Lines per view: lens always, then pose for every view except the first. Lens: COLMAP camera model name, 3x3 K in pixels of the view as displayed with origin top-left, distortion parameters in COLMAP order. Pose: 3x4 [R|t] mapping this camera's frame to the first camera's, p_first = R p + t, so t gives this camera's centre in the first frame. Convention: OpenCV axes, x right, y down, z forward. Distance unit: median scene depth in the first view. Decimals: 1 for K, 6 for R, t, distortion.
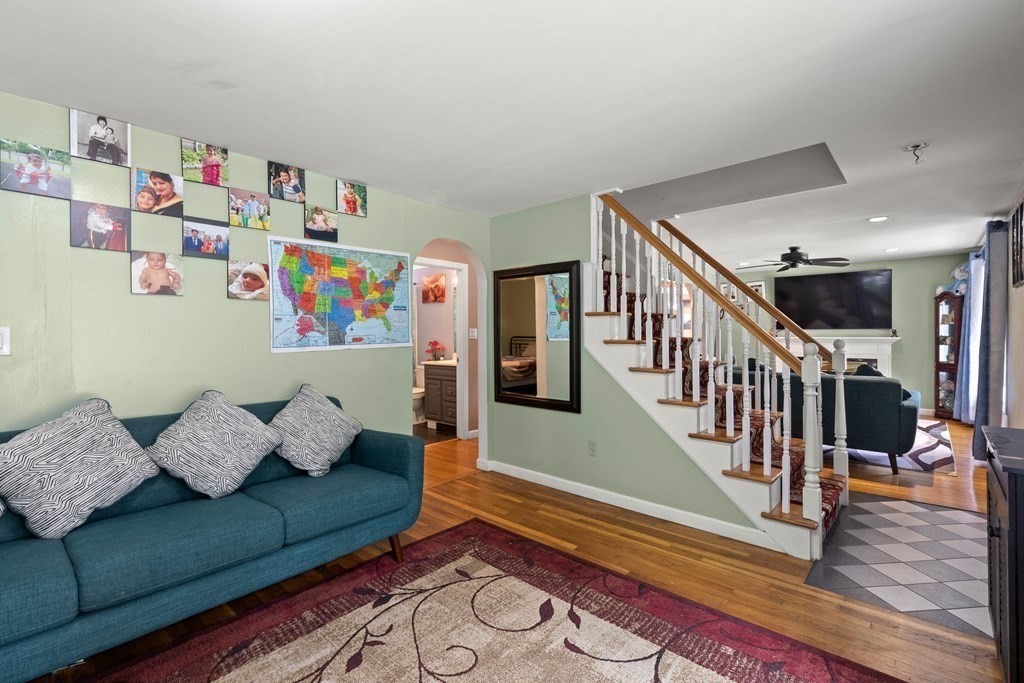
lens RADIAL K [[456.0, 0, 514.9], [0, 456.0, 333.9], [0, 0, 1]] dist [-0.002310, 0.000406]
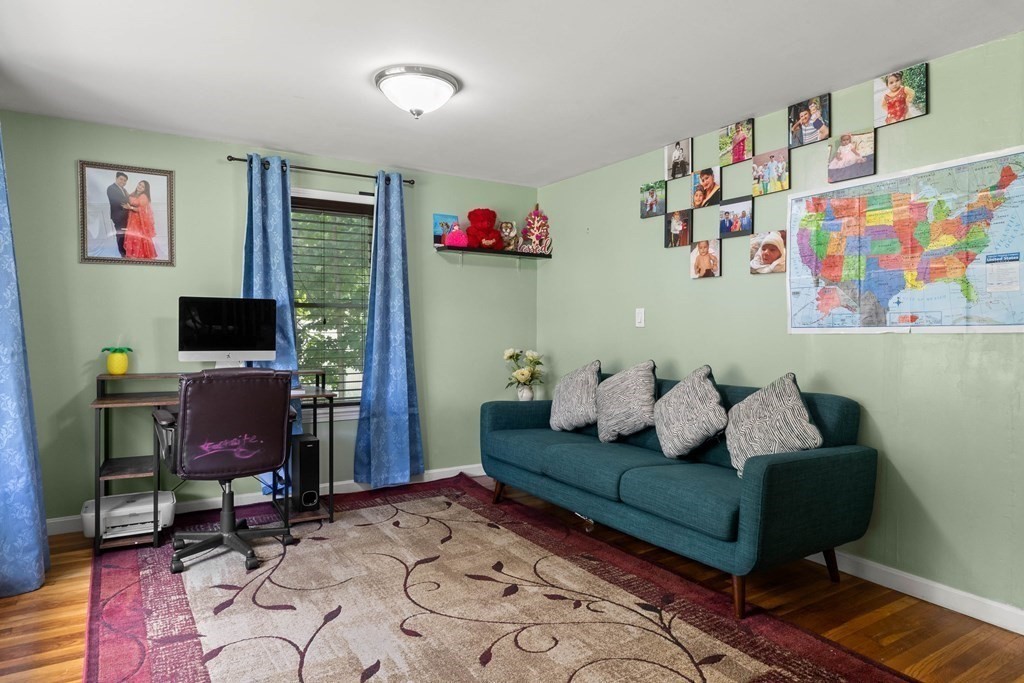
lens RADIAL K [[615.5, 0, 511.5], [0, 615.5, 340.1], [0, 0, 1]] dist [-0.001138, 0.000084]
pose [[-0.271193, 0.029494, -0.962073, 0.768234], [-0.002021, 0.999511, 0.031211, 0.020776], [0.962523, 0.010408, -0.271001, 0.881461]]
